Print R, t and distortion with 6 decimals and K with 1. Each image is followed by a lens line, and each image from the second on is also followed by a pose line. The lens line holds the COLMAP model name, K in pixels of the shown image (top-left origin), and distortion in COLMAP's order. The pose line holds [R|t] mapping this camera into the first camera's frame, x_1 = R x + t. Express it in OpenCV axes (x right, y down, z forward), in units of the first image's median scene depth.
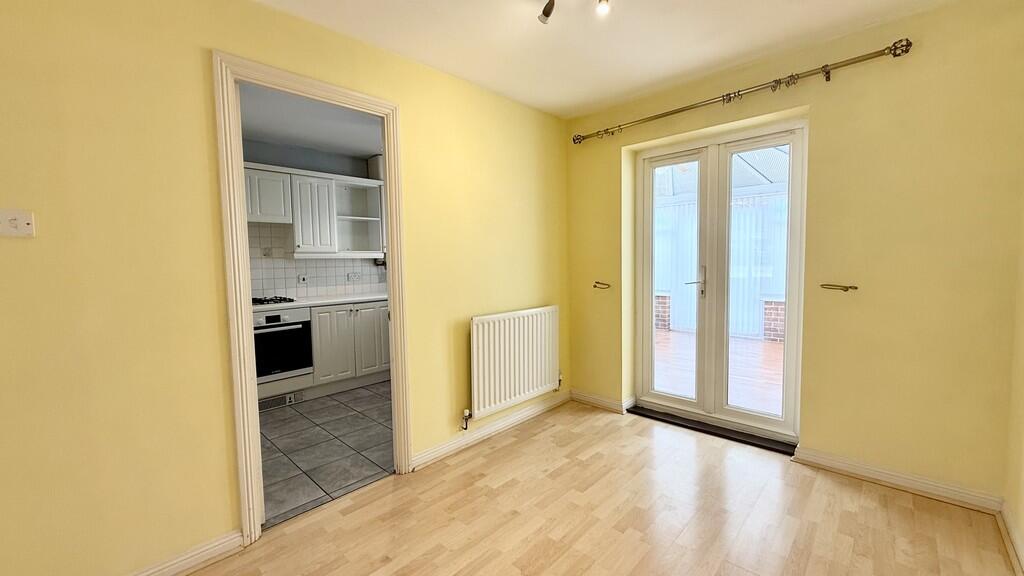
lens RADIAL K [[414.6, 0, 511.1], [0, 414.6, 288.3], [0, 0, 1]] dist [0.001244, 0.000096]
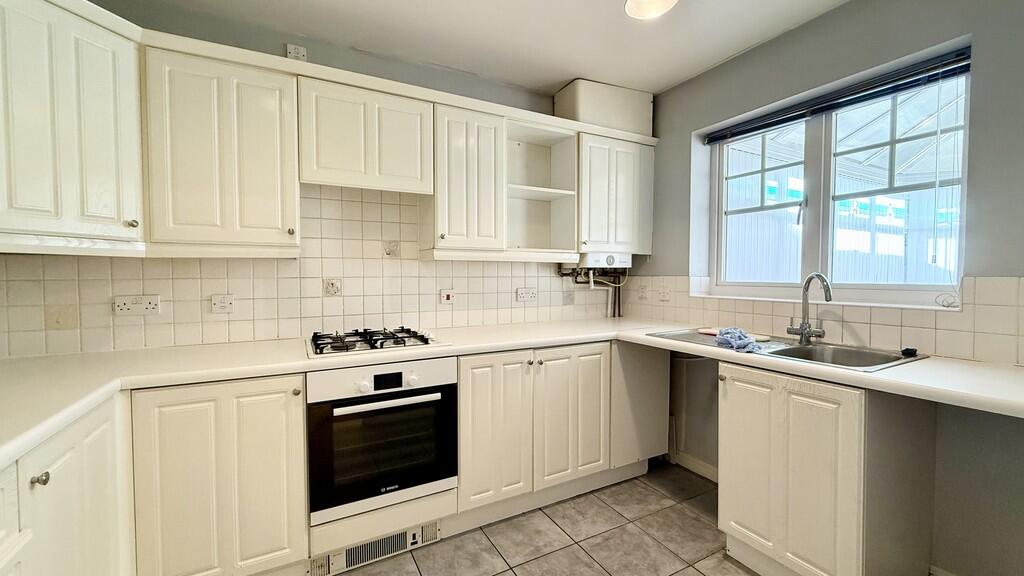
lens RADIAL K [[414.6, 0, 506.5], [0, 414.6, 287.8], [0, 0, 1]] dist [0.001244, 0.000096]
pose [[0.950076, 0.029724, -0.310600, -0.253835], [-0.038724, 0.998989, -0.022849, -0.025039], [0.309607, 0.033736, 0.950266, 0.497358]]
